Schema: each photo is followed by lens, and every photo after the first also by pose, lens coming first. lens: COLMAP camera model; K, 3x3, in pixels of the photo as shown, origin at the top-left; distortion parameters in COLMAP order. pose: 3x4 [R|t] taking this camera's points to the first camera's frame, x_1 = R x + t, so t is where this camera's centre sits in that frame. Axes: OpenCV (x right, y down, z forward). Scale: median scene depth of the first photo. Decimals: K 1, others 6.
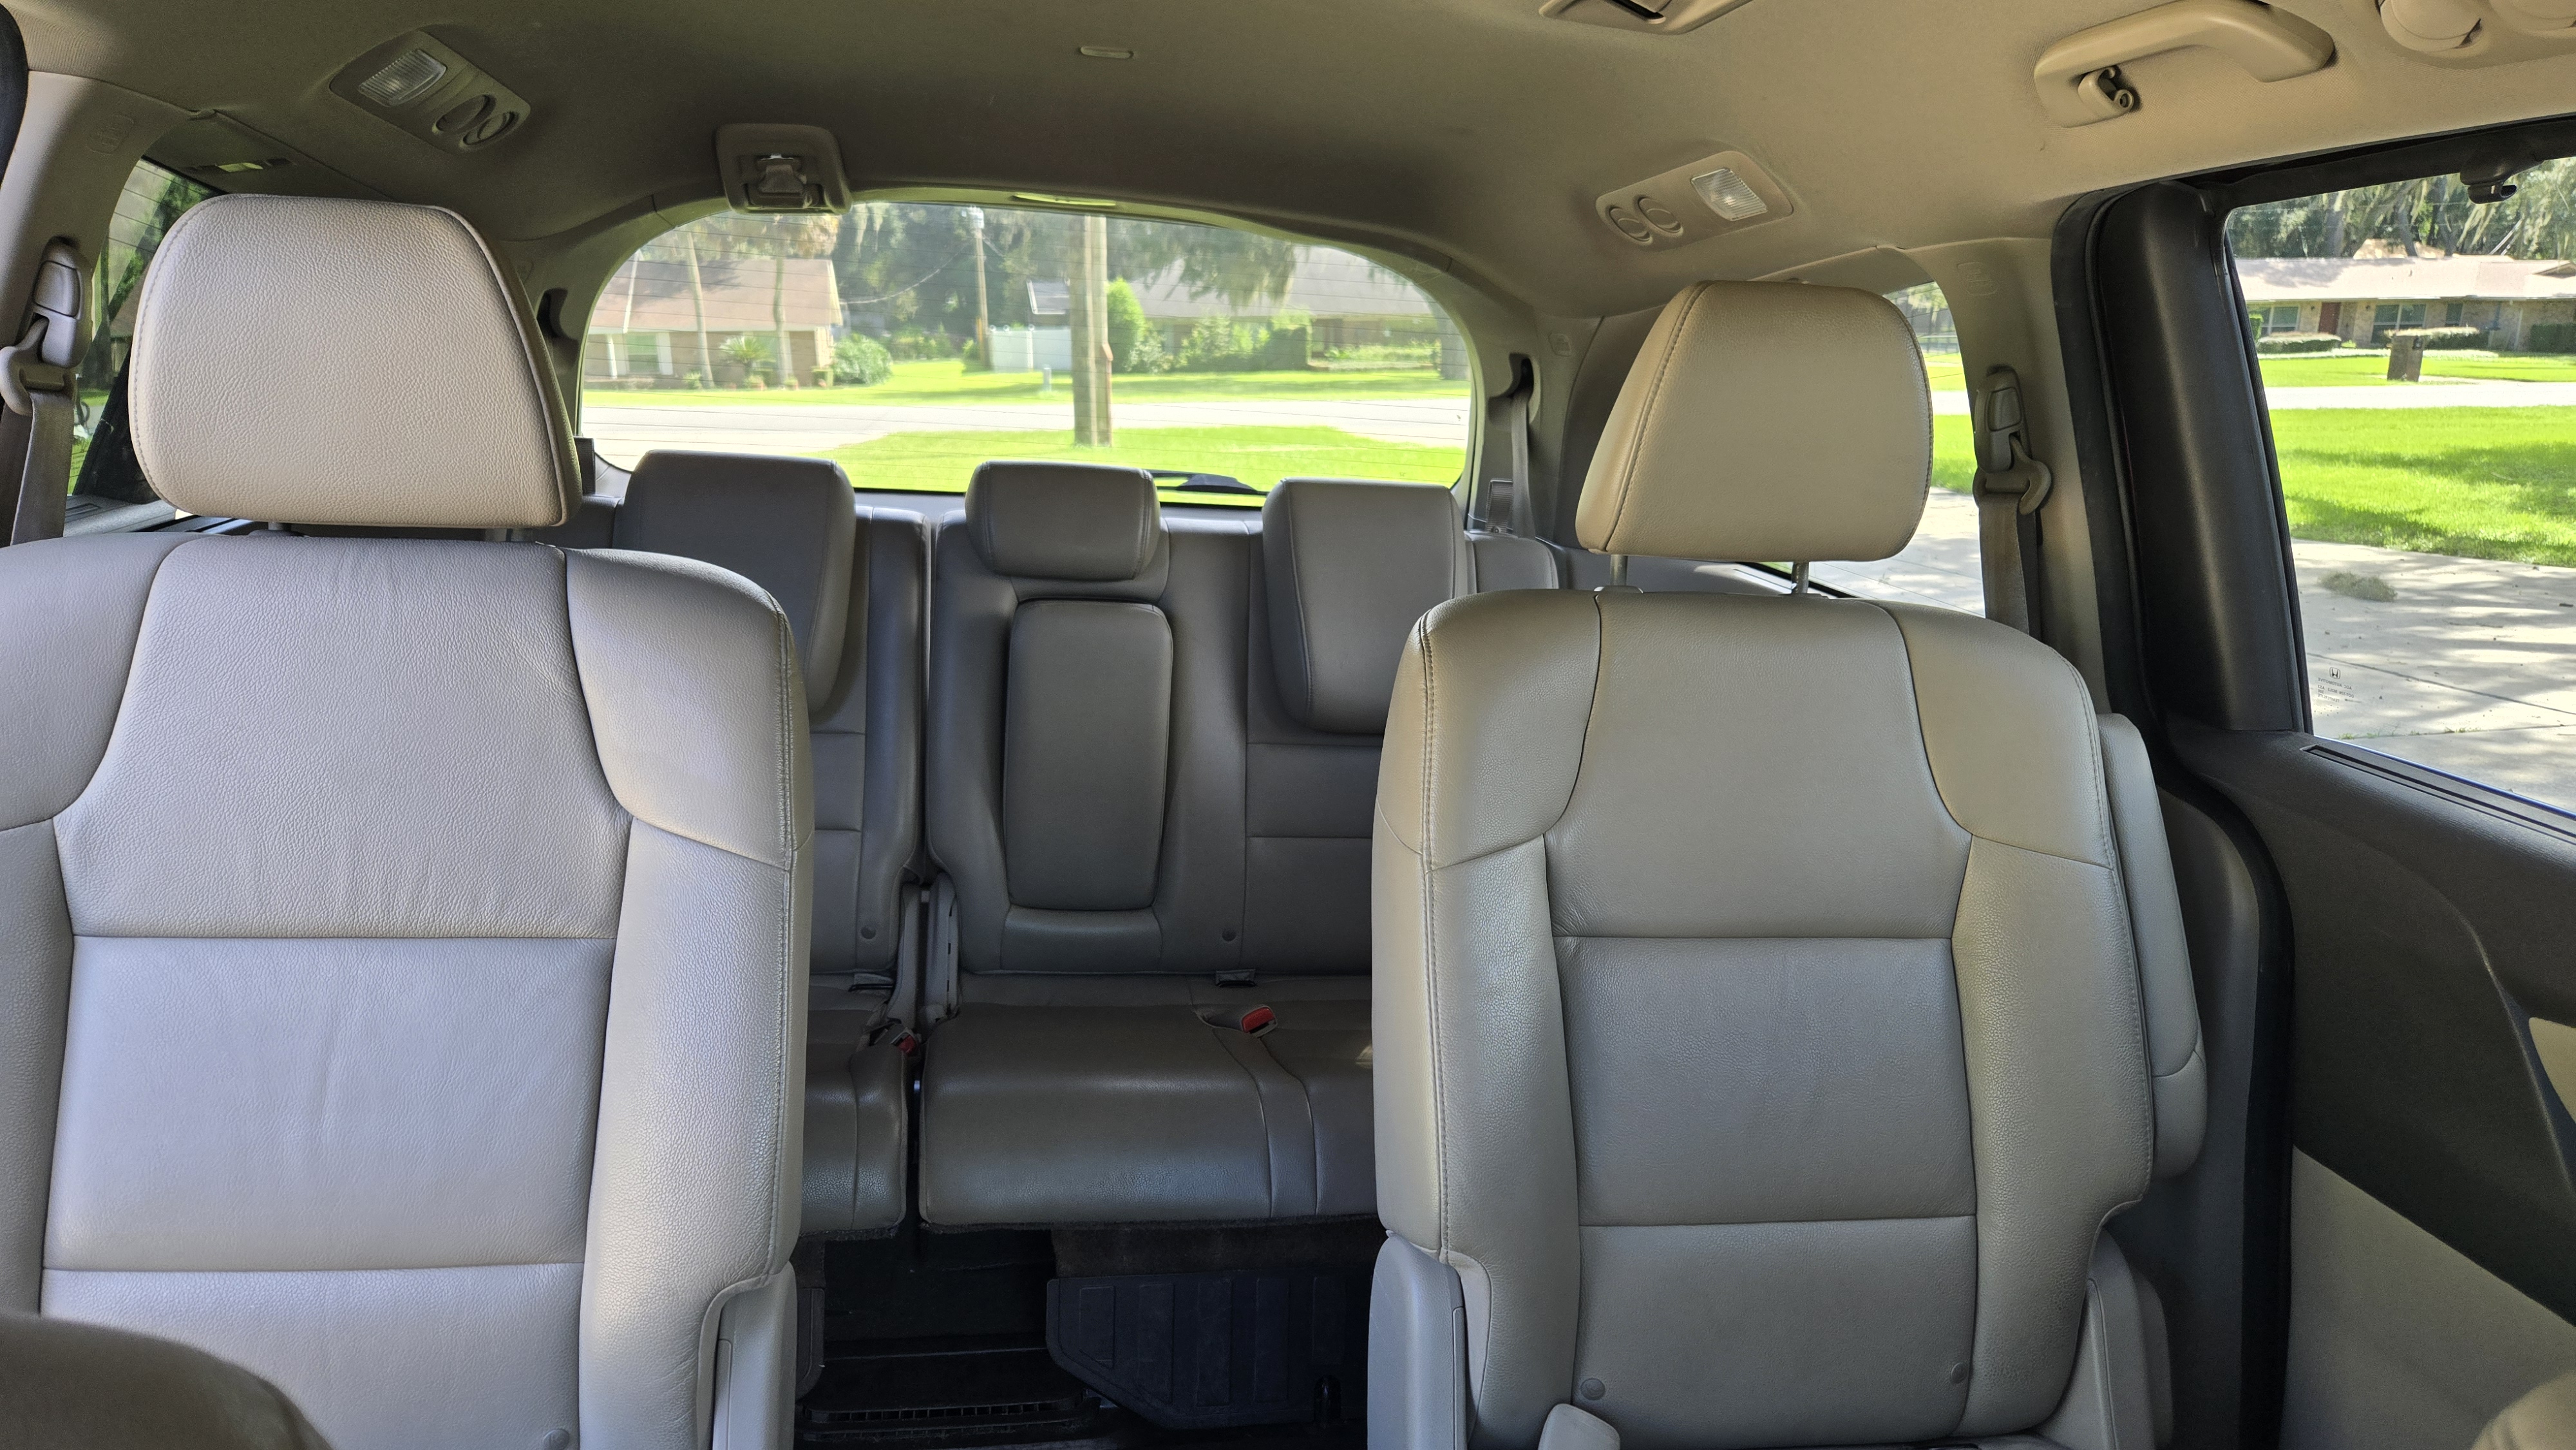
lens RADIAL K [[1733.7, 0, 1262.8], [0, 1733.7, 728.2], [0, 0, 1]] dist [0.066350, -0.056940]
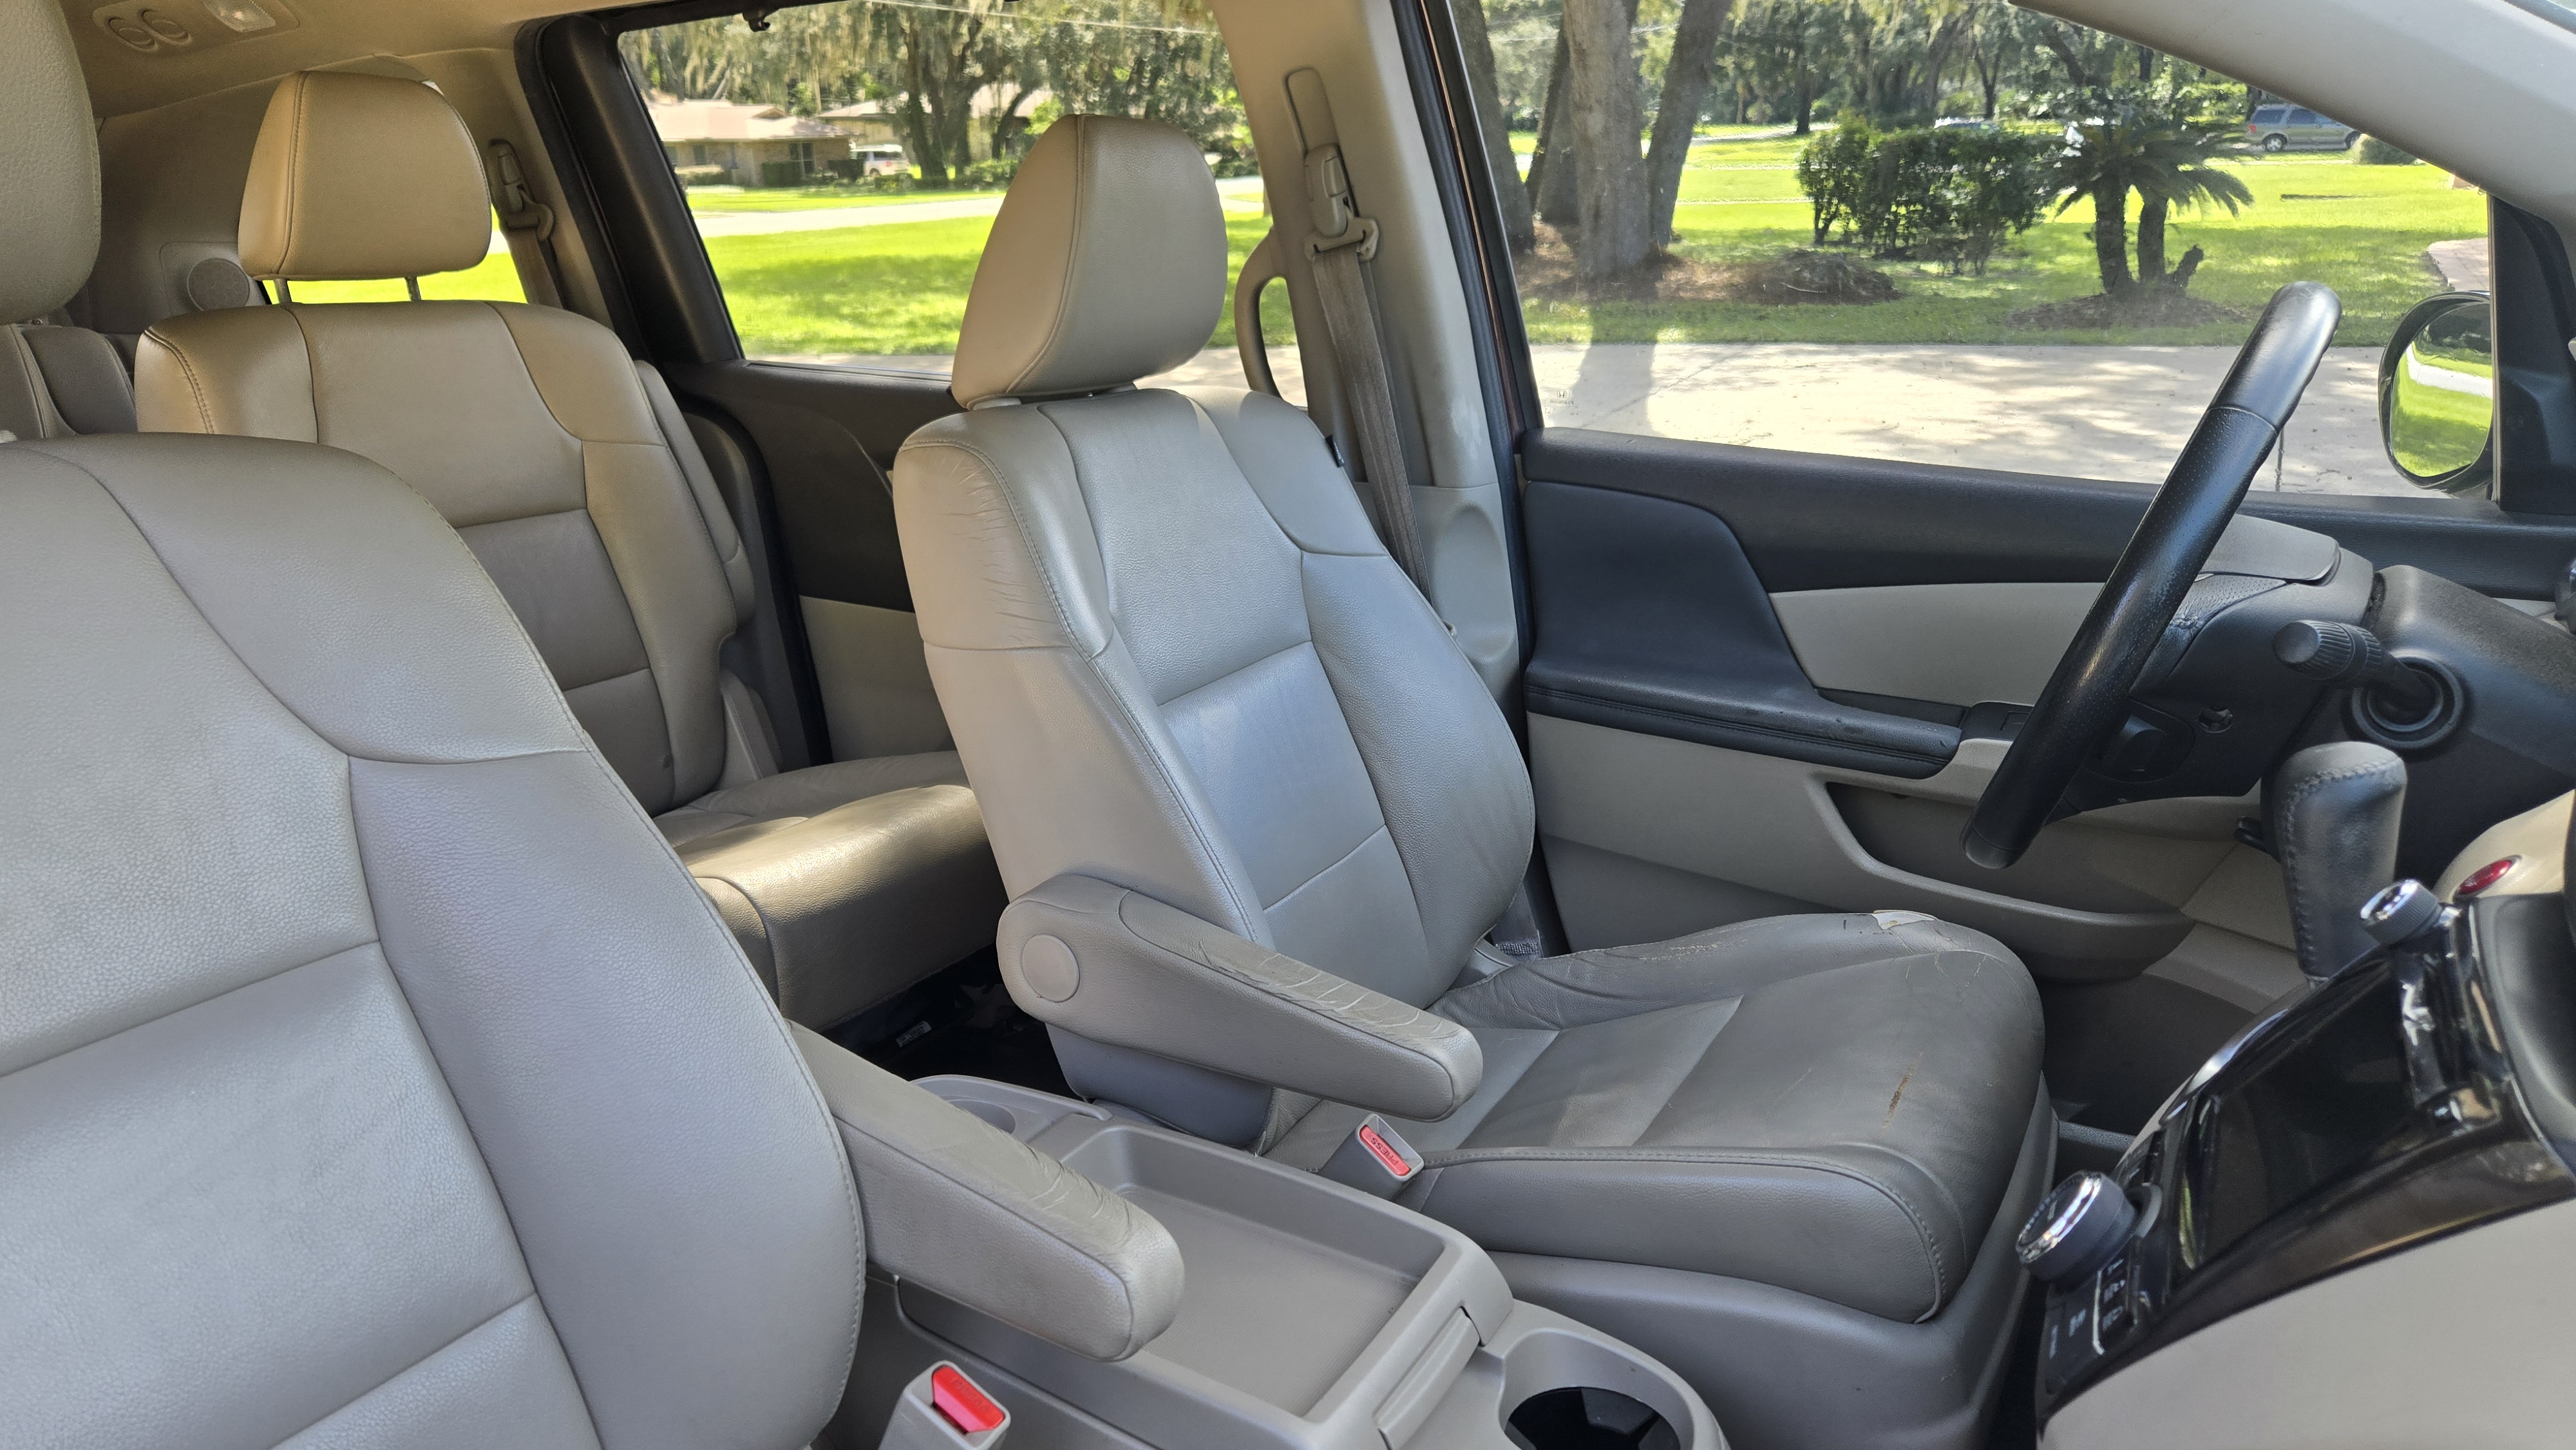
lens RADIAL K [[1733.7, 0, 1281.5], [0, 1733.7, 730.9], [0, 0, 1]] dist [0.066350, -0.056940]
pose [[0.631474, -0.265569, 0.728501, -0.317383], [0.205311, 0.963253, 0.173180, 0.128901], [-0.747722, 0.040210, 0.662794, -0.386744]]
